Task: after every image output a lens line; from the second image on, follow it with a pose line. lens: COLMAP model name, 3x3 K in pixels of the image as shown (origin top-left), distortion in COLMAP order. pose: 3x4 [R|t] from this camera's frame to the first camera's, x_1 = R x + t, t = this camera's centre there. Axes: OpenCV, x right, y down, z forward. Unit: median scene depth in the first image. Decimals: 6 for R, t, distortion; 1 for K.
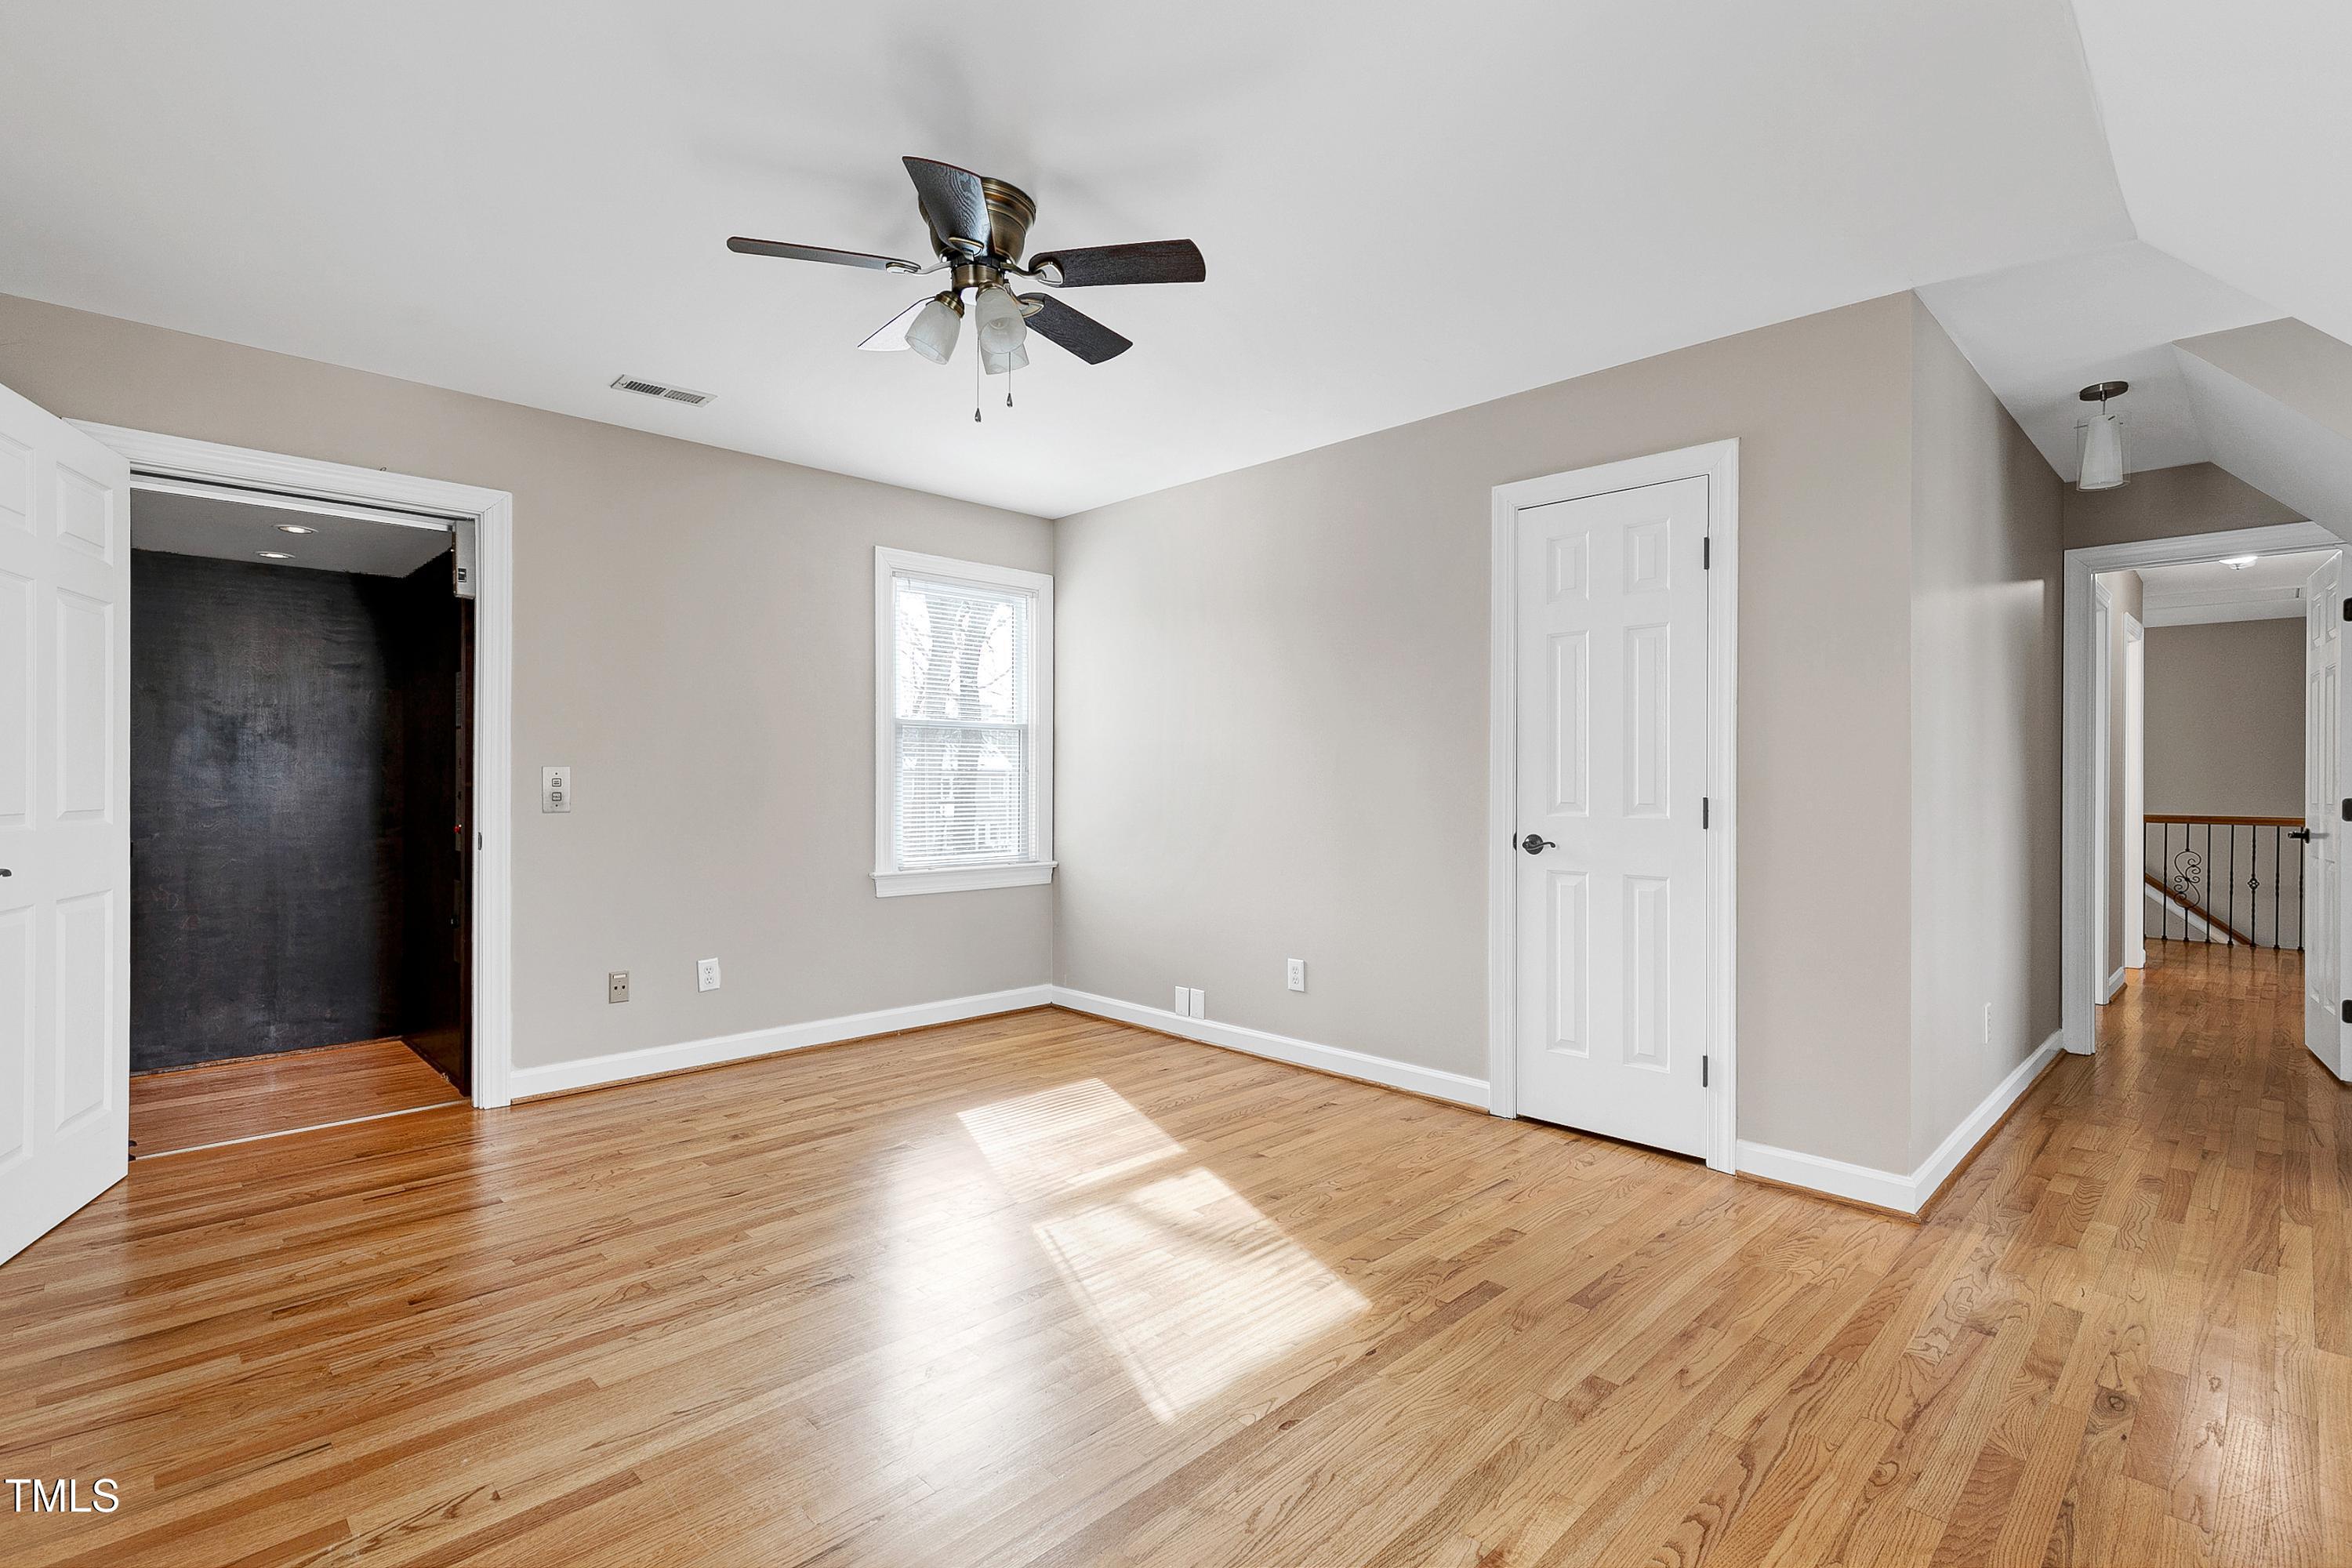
lens RADIAL K [[1102.9, 0, 1176.0], [0, 1102.9, 784.0], [0, 0, 1]] dist [0.013055, -0.004733]
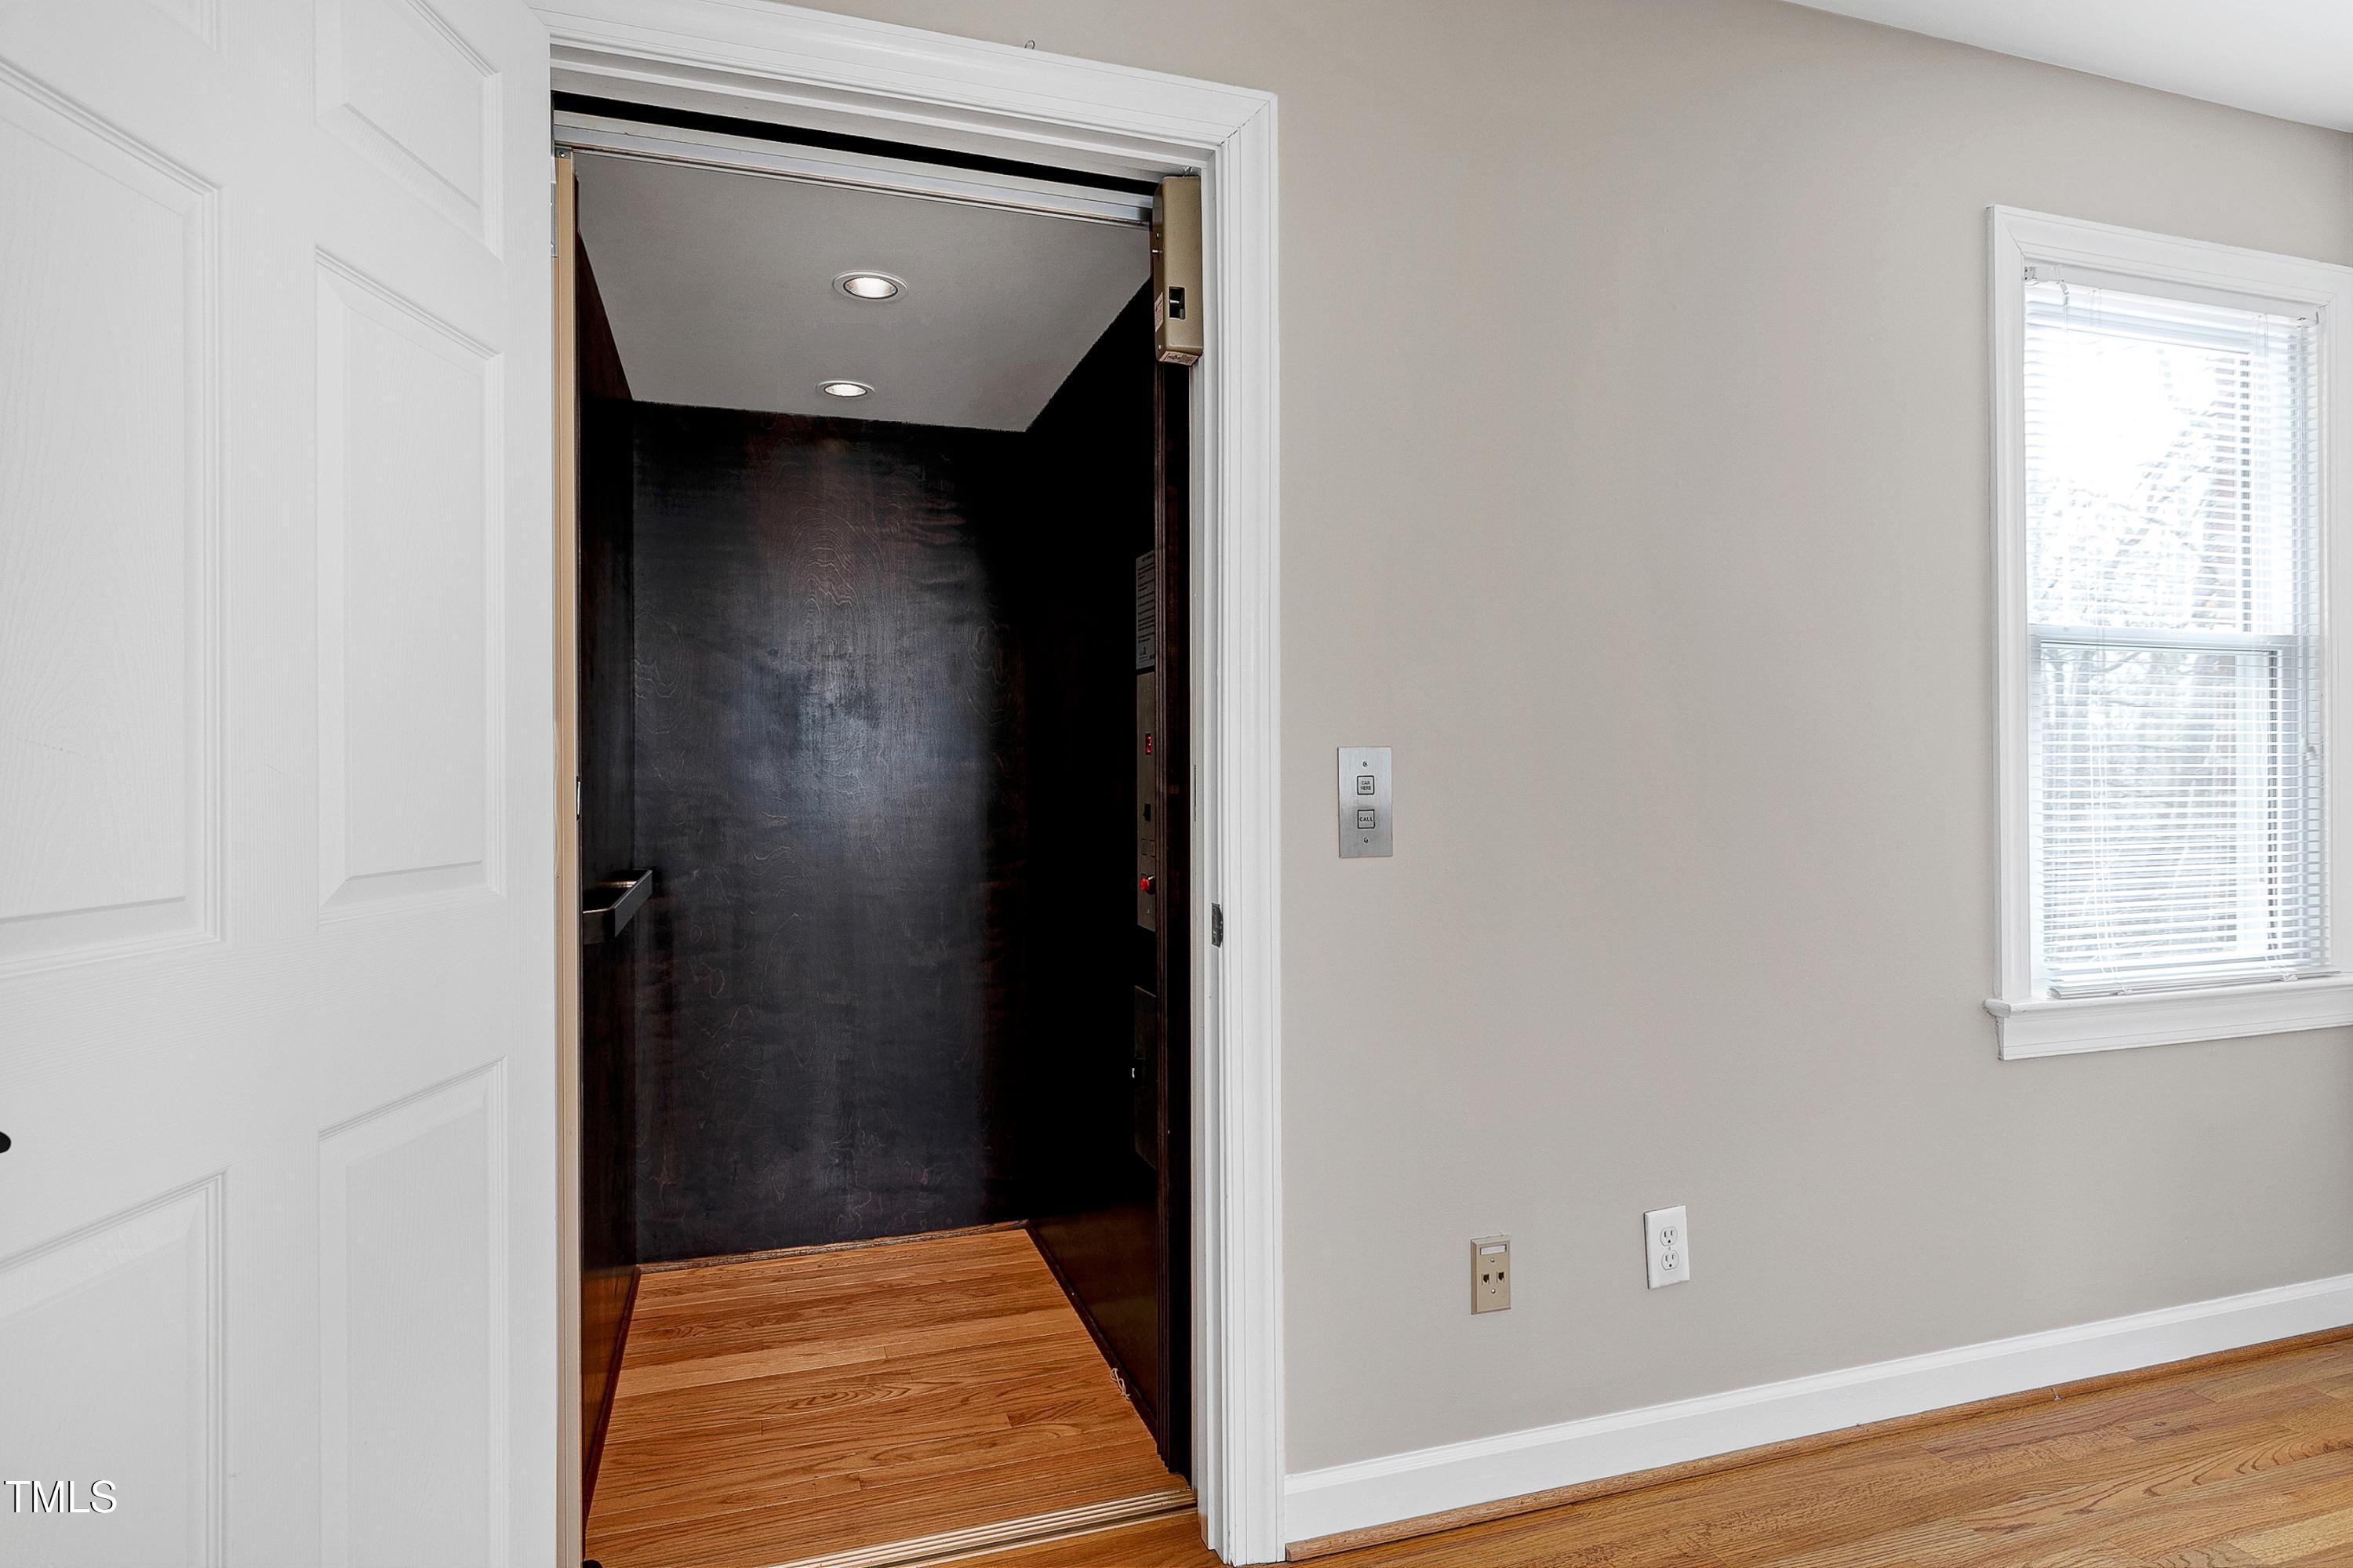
lens RADIAL K [[1295.4, 0, 1174.0], [0, 1295.4, 776.8], [0, 0, 1]] dist [0.001607, -0.000710]
pose [[0.898201, -0.006388, -0.439539, -0.392299], [0.005789, 0.999980, -0.002702, -0.003510], [0.439547, -0.000118, 0.898220, 0.506215]]
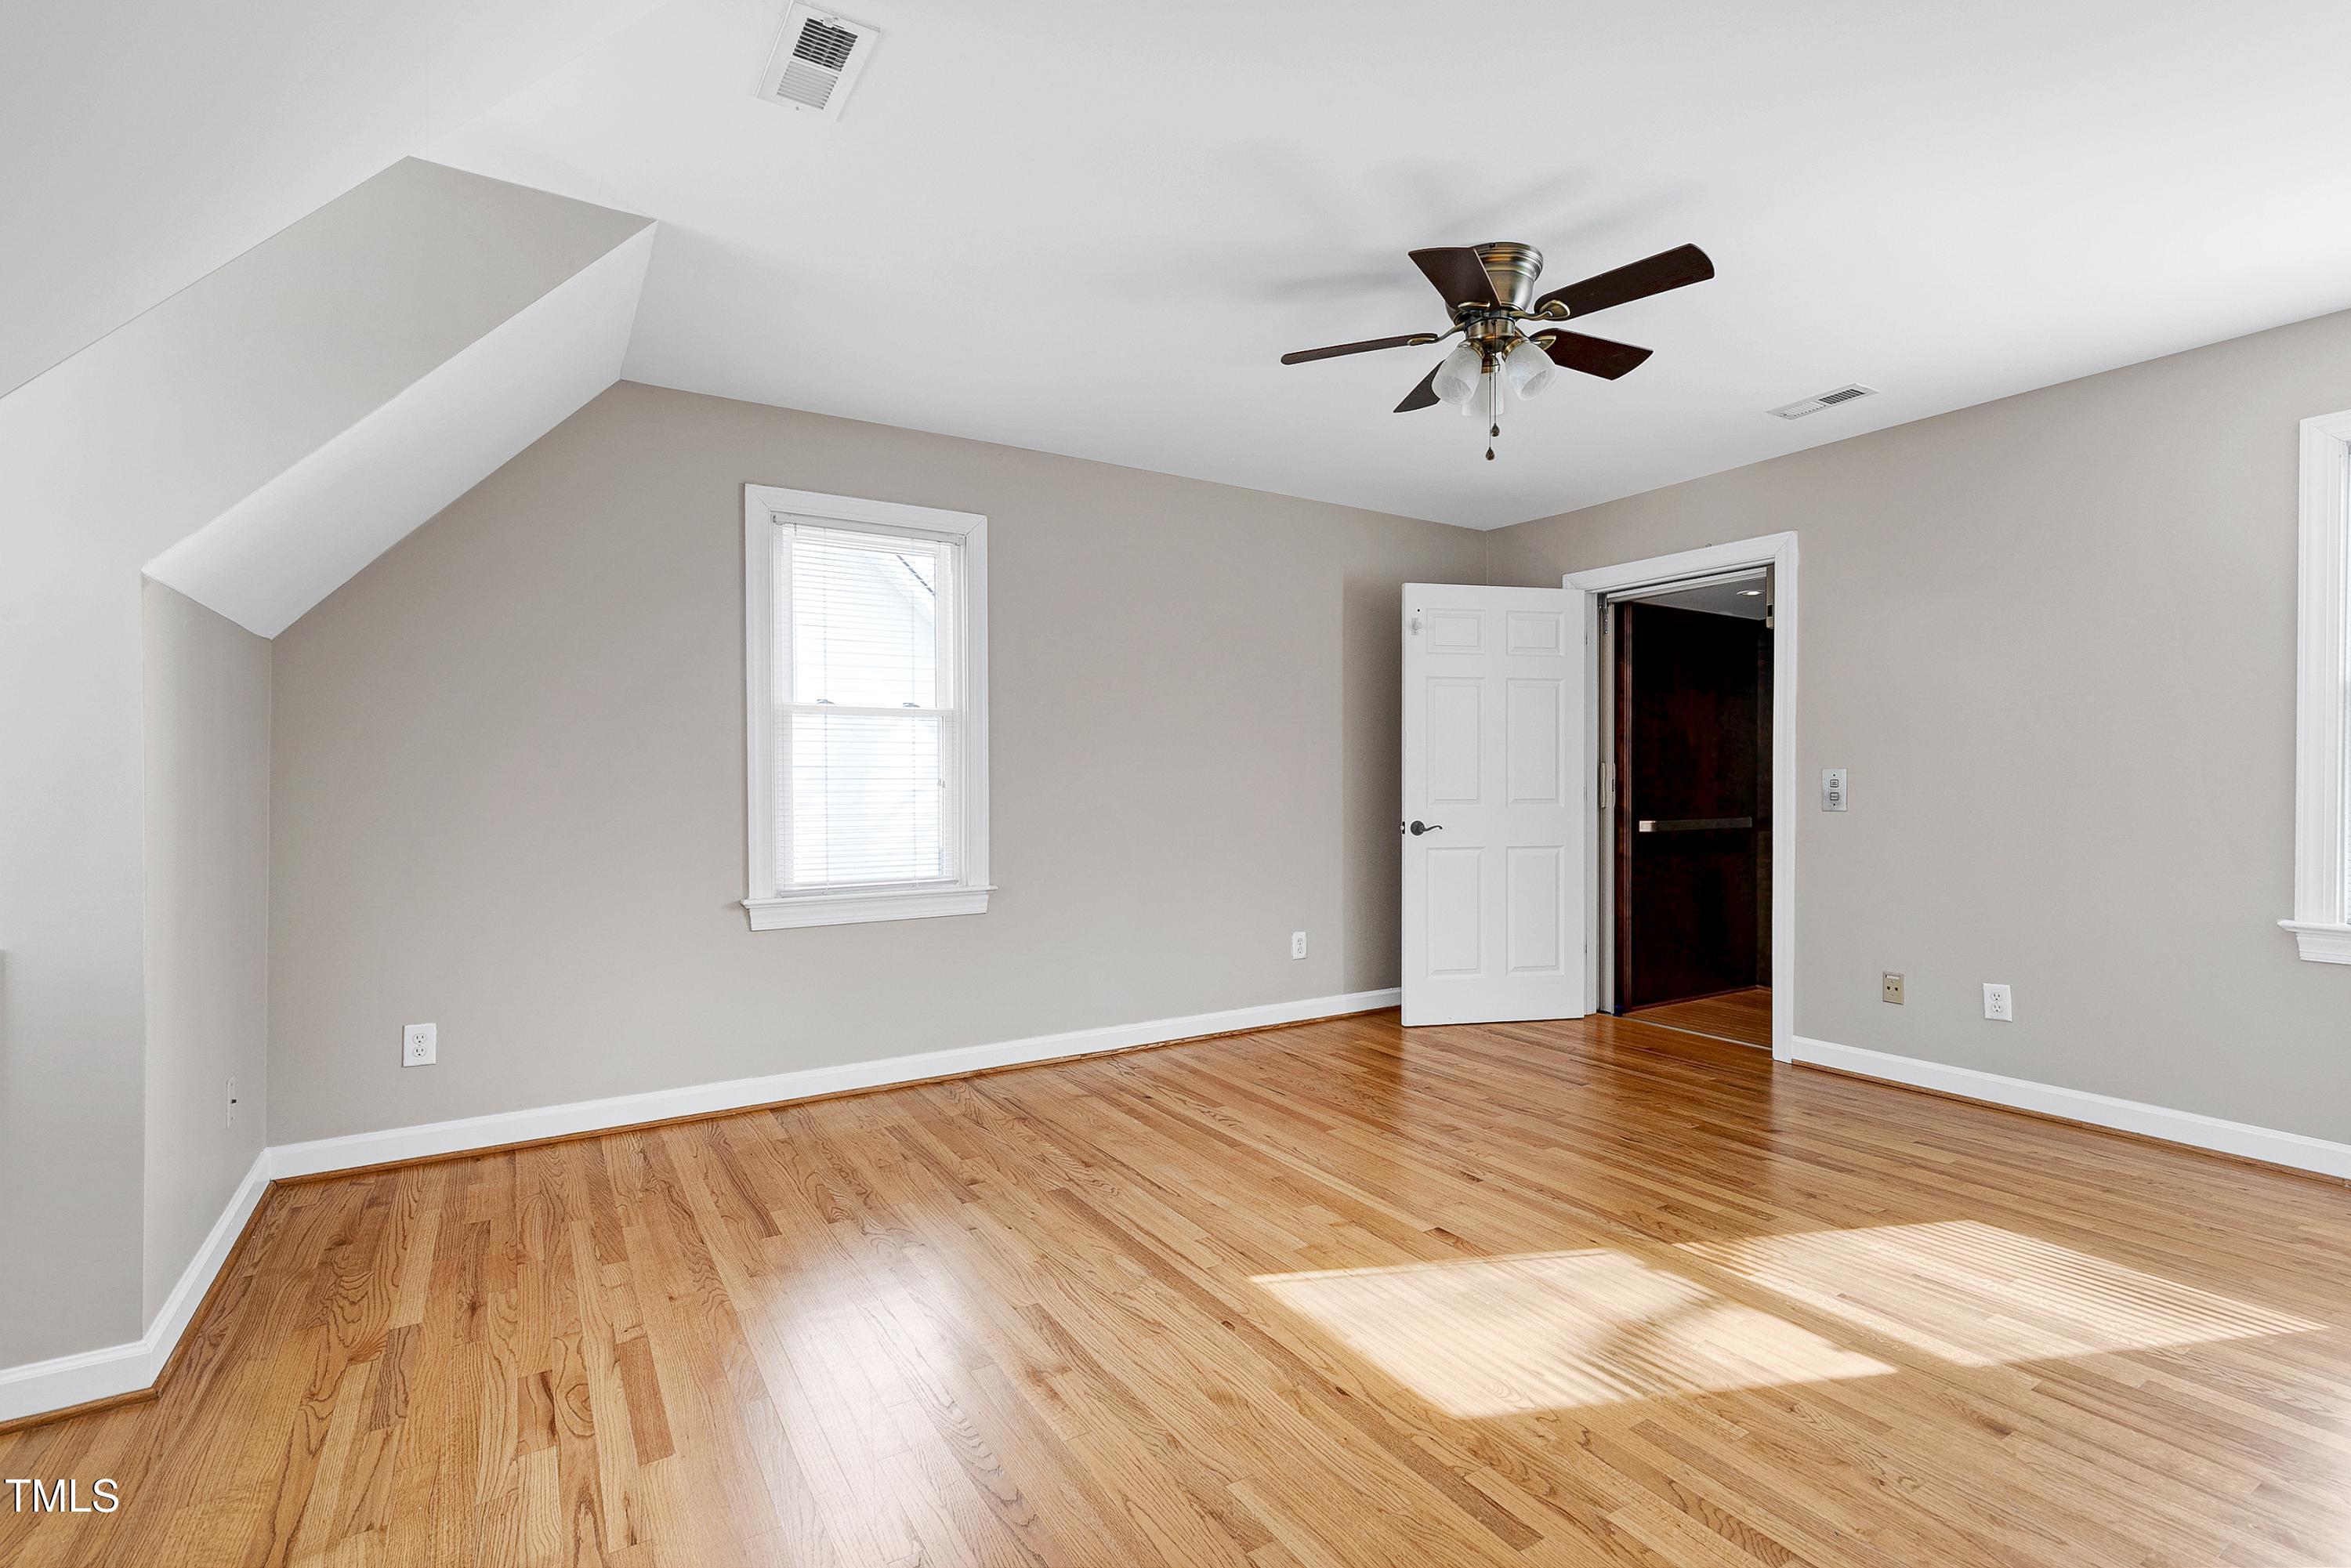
lens RADIAL K [[1071.3, 0, 1158.9], [0, 1071.3, 792.2], [0, 0, 1]] dist [0.013279, -0.000374]
pose [[-0.231050, 0.006587, -0.972919, 0.593505], [-0.003697, 0.999964, 0.007648, 0.001527], [0.972935, 0.005364, -0.231018, 0.575342]]
